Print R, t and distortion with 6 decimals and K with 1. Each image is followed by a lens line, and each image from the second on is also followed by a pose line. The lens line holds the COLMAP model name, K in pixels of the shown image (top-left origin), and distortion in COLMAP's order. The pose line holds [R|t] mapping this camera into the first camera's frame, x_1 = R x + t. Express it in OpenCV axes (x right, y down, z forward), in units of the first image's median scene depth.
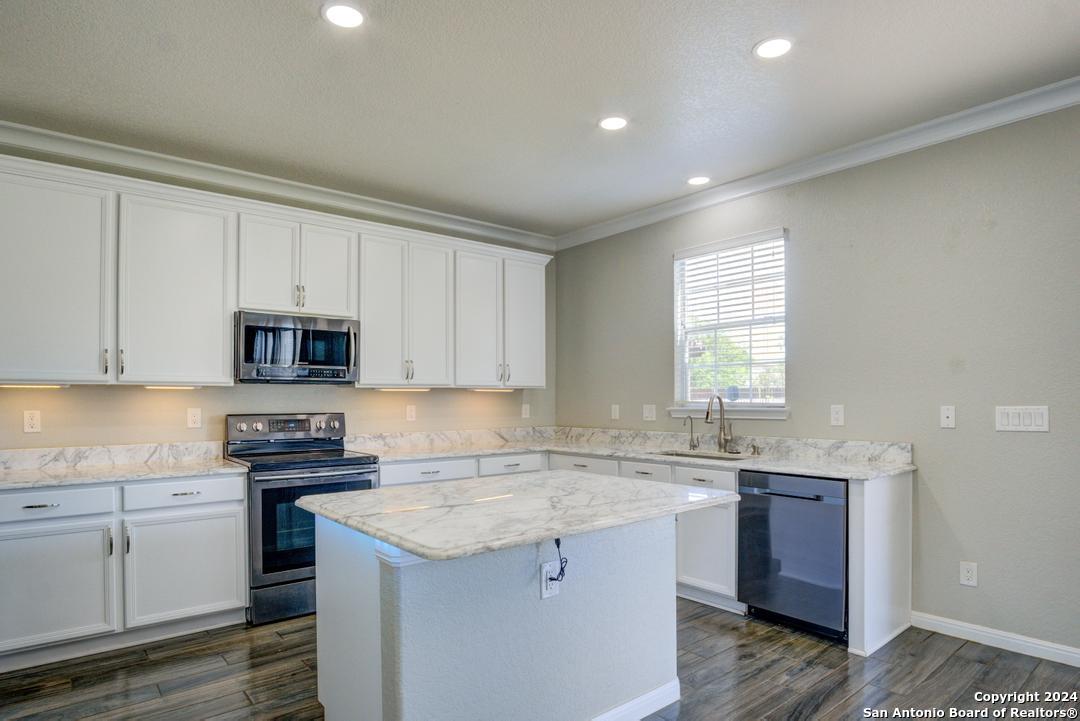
lens RADIAL K [[595.8, 0, 534.6], [0, 595.8, 398.9], [0, 0, 1]] dist [-0.060591, 0.000711]
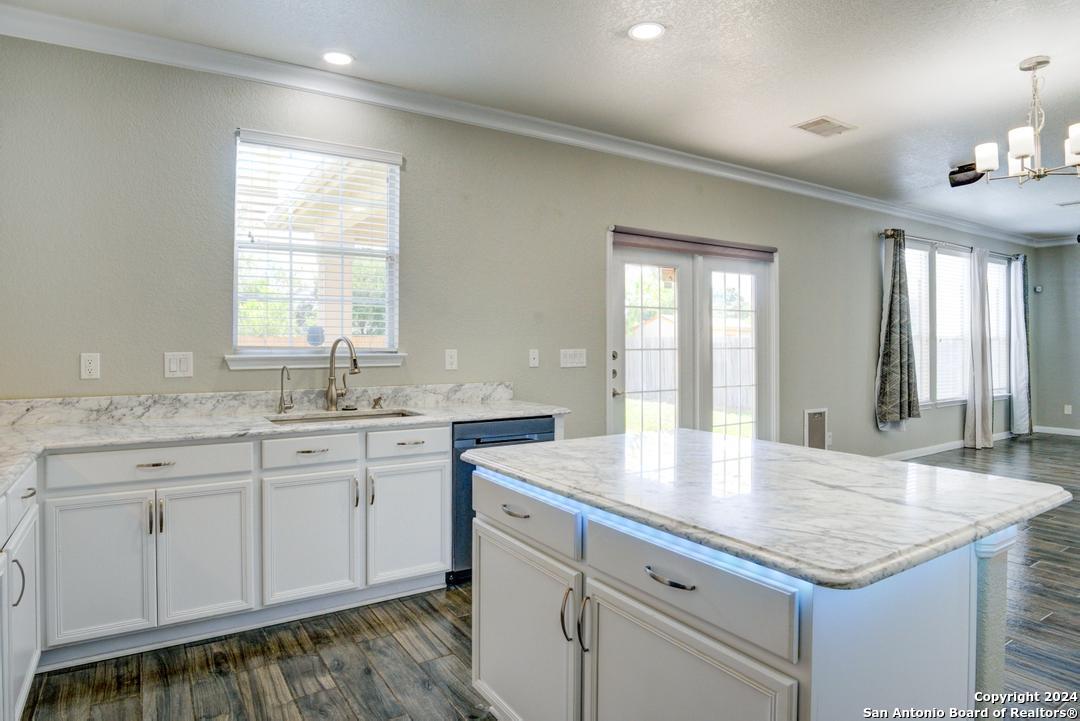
lens RADIAL K [[625.9, 0, 543.0], [0, 625.9, 336.2], [0, 0, 1]] dist [-0.052674, 0.000410]
pose [[0.112028, 0.014833, 0.993594, -0.501991], [-0.001706, 0.999890, -0.014735, 0.003004], [-0.993704, -0.000045, 0.112041, 0.667637]]
